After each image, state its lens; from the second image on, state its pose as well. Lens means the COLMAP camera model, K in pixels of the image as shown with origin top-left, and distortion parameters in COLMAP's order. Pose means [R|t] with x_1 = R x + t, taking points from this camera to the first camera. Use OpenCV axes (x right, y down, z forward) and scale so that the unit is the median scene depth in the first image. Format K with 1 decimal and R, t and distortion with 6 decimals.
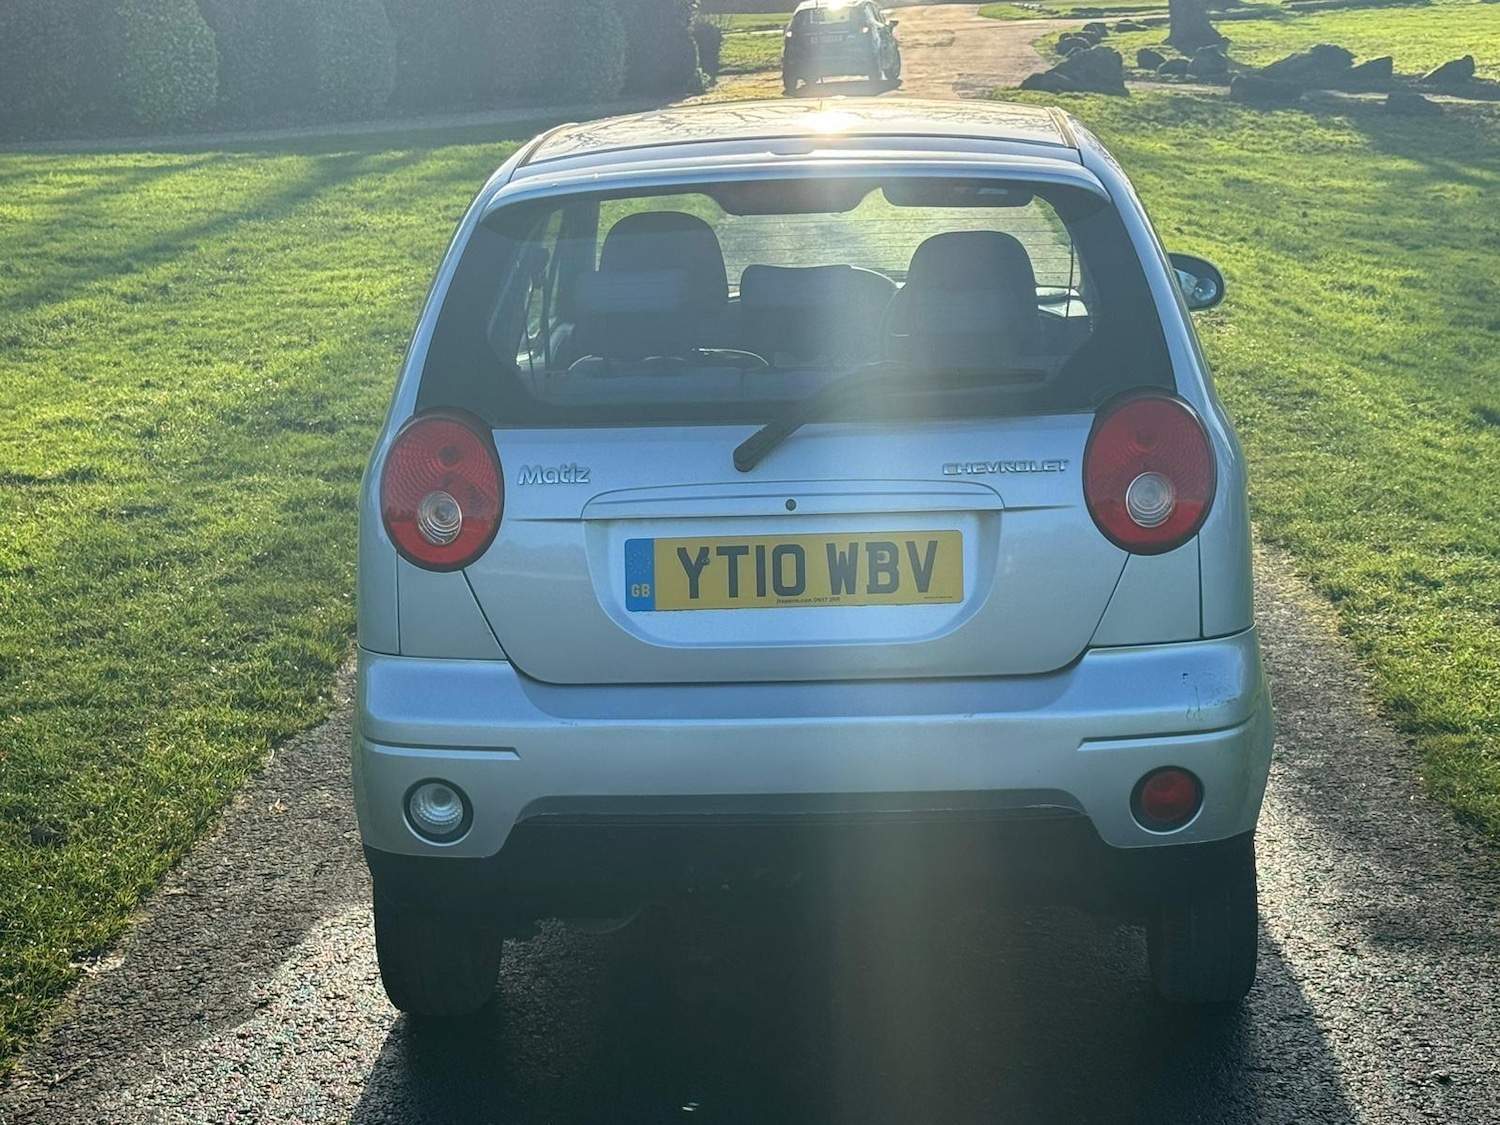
lens RADIAL K [[2739.8, 0, 767.7], [0, 2739.8, 566.6], [0, 0, 1]] dist [0.150172, 0.038978]
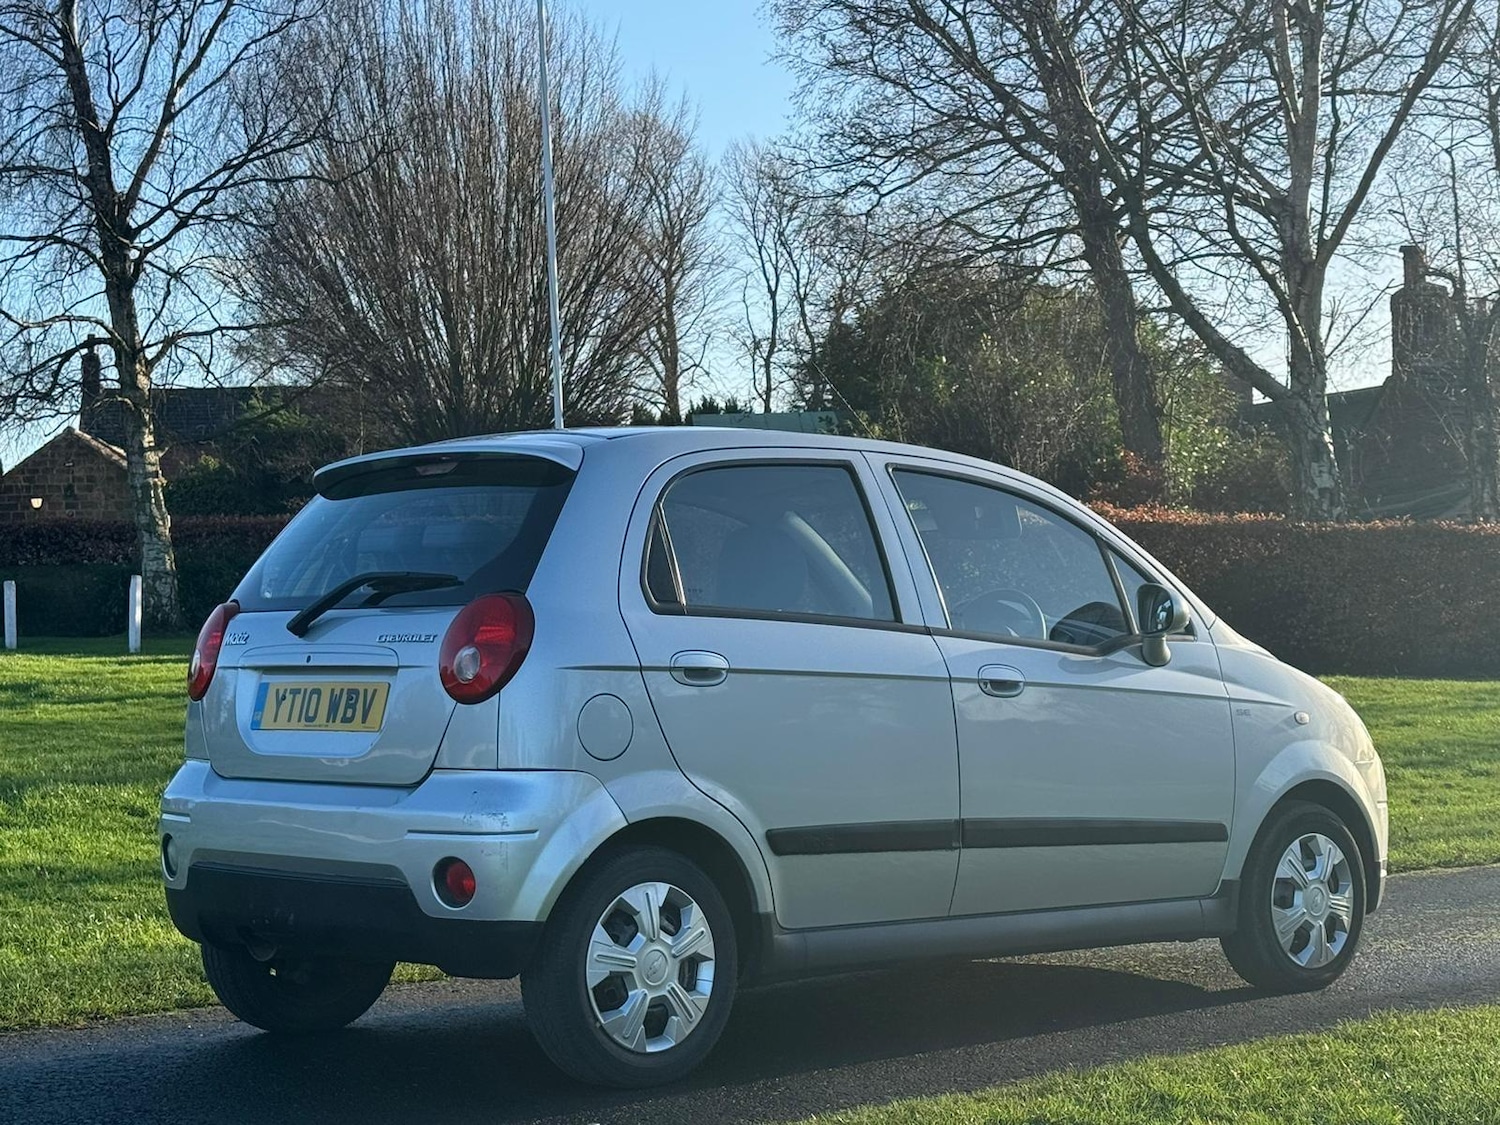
lens RADIAL K [[2739.8, 0, 767.7], [0, 2739.8, 566.6], [0, 0, 1]] dist [0.150172, 0.038978]
pose [[0.729018, 0.009943, -0.684422, 1.196684], [-0.122100, 0.985747, -0.115735, 0.069177], [0.673517, 0.167940, 0.719841, 0.087474]]
